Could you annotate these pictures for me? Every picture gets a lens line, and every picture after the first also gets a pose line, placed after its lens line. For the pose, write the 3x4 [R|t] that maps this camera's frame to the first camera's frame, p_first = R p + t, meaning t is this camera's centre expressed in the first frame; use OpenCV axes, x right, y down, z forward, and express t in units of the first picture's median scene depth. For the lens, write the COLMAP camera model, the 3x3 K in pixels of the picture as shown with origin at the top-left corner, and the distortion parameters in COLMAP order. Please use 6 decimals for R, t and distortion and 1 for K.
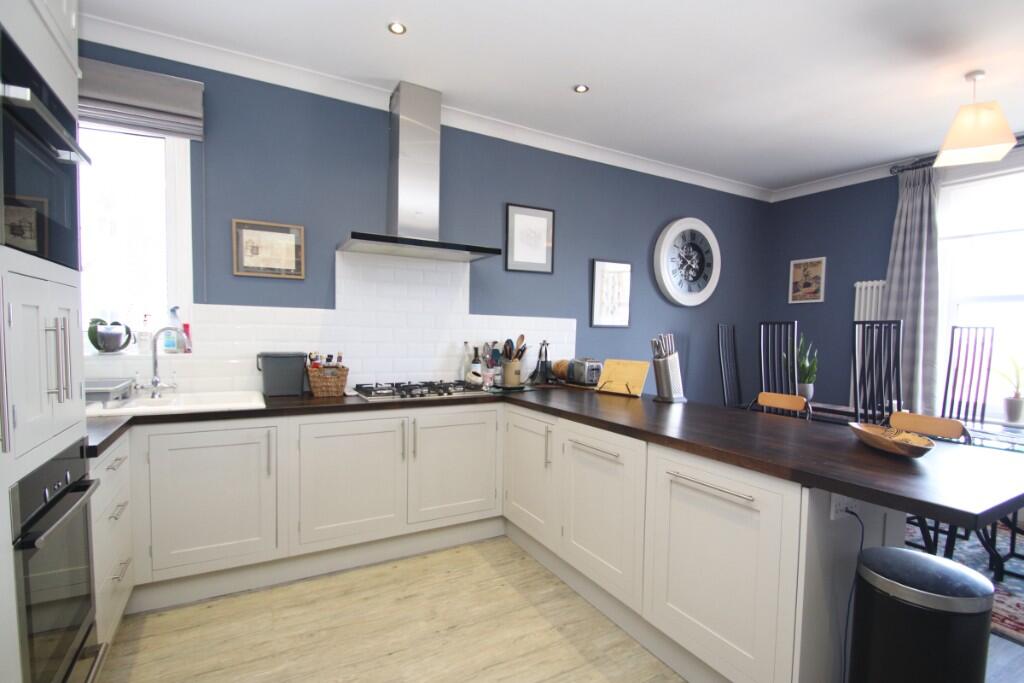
lens RADIAL K [[479.3, 0, 513.8], [0, 479.3, 355.0], [0, 0, 1]] dist [0.026229, -0.023138]
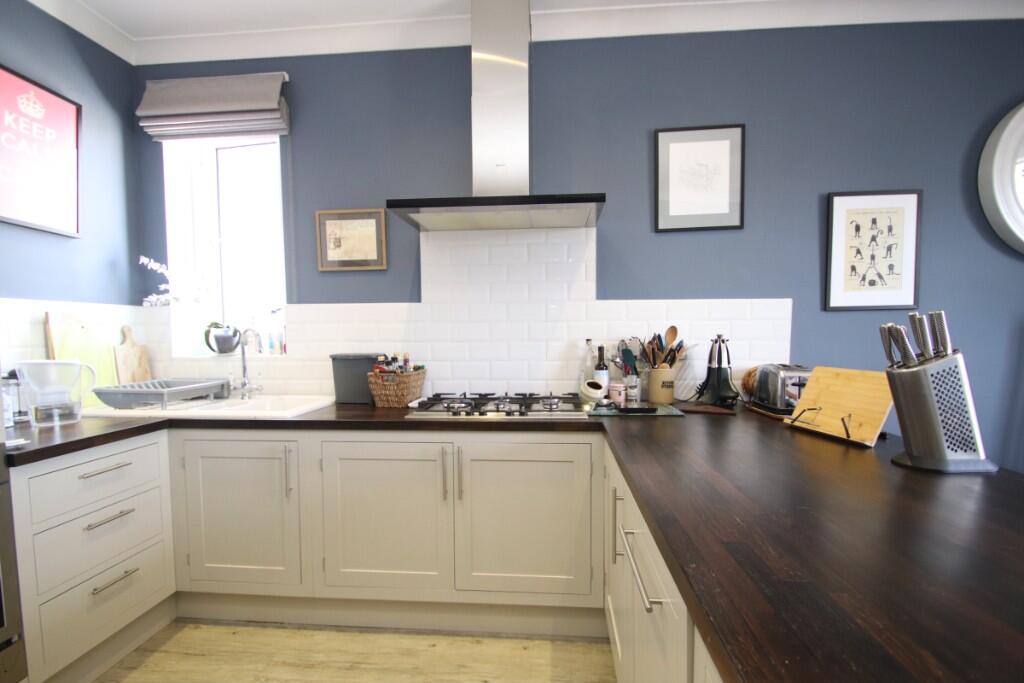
lens RADIAL K [[478.3, 0, 516.9], [0, 478.3, 357.0], [0, 0, 1]] dist [0.015858, -0.017707]
pose [[0.831021, 0.003555, -0.556230, 0.206259], [-0.002282, 0.999993, 0.002982, -0.002611], [0.556236, -0.001209, 0.831023, 0.355941]]
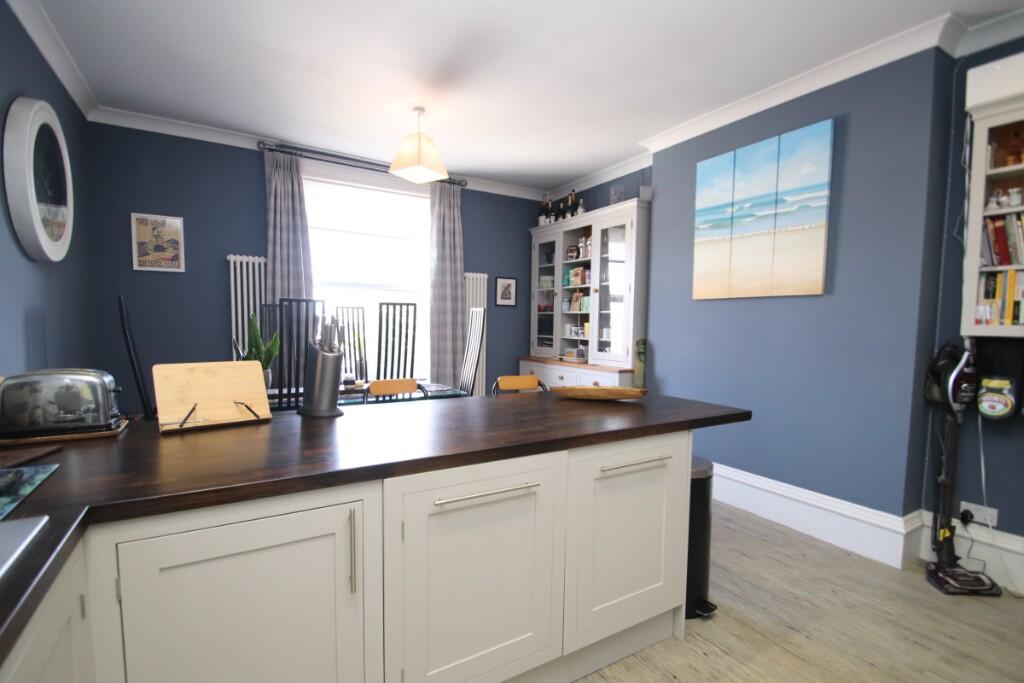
lens RADIAL K [[478.3, 0, 516.9], [0, 478.3, 357.0], [0, 0, 1]] dist [0.015858, -0.017707]
pose [[-0.030961, -0.091647, 0.995310, -0.295764], [0.033086, 0.995148, 0.092661, -0.030913], [-0.998973, 0.035800, -0.027778, 0.626461]]
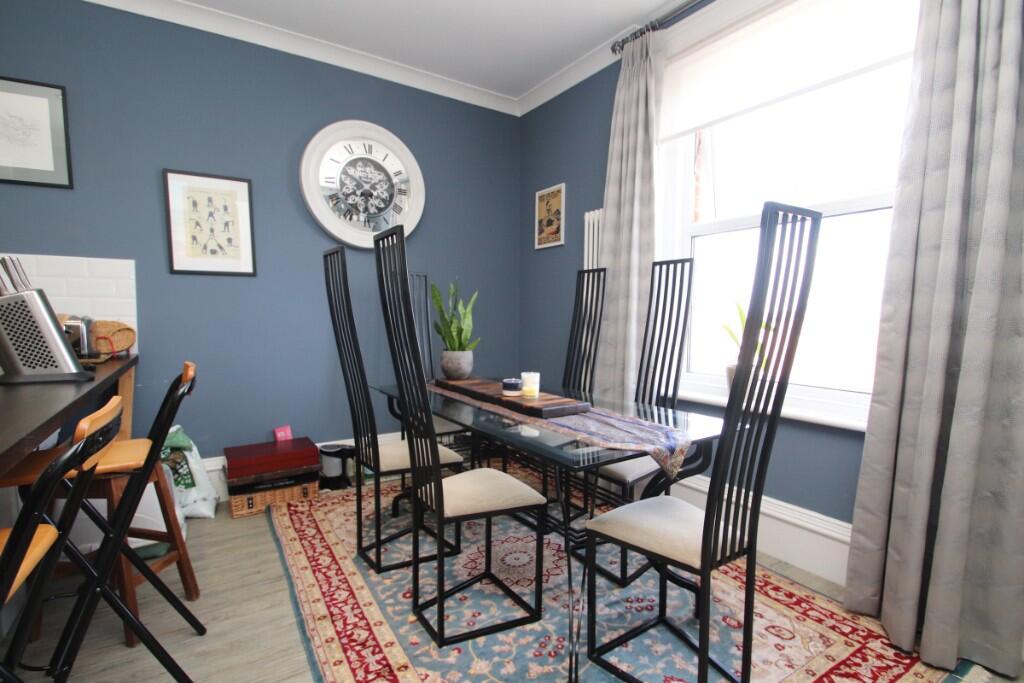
lens RADIAL K [[479.3, 0, 513.8], [0, 479.3, 355.0], [0, 0, 1]] dist [0.026229, -0.023138]
pose [[0.997155, -0.020104, 0.072649, 0.695091], [0.017009, 0.998932, 0.042967, 0.041953], [-0.073435, -0.041609, 0.996432, 0.339178]]
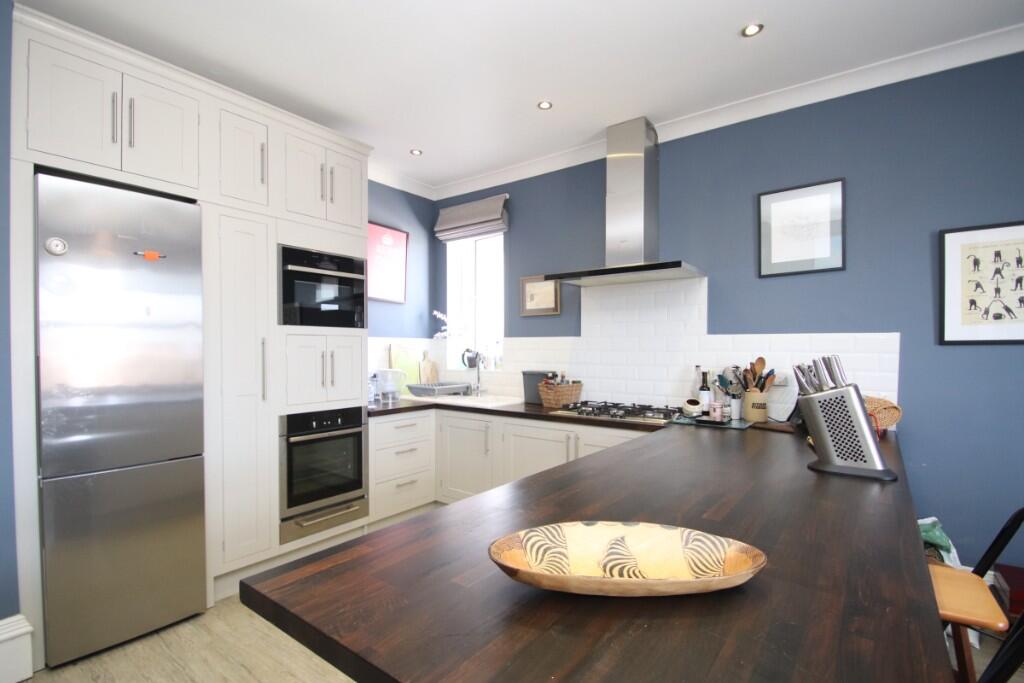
lens RADIAL K [[478.3, 0, 516.9], [0, 478.3, 357.0], [0, 0, 1]] dist [0.015858, -0.017707]
pose [[0.409164, -0.002727, -0.912457, 0.577142], [-0.037915, 0.999081, -0.019988, -0.012970], [0.911673, 0.042774, 0.408685, 0.331277]]
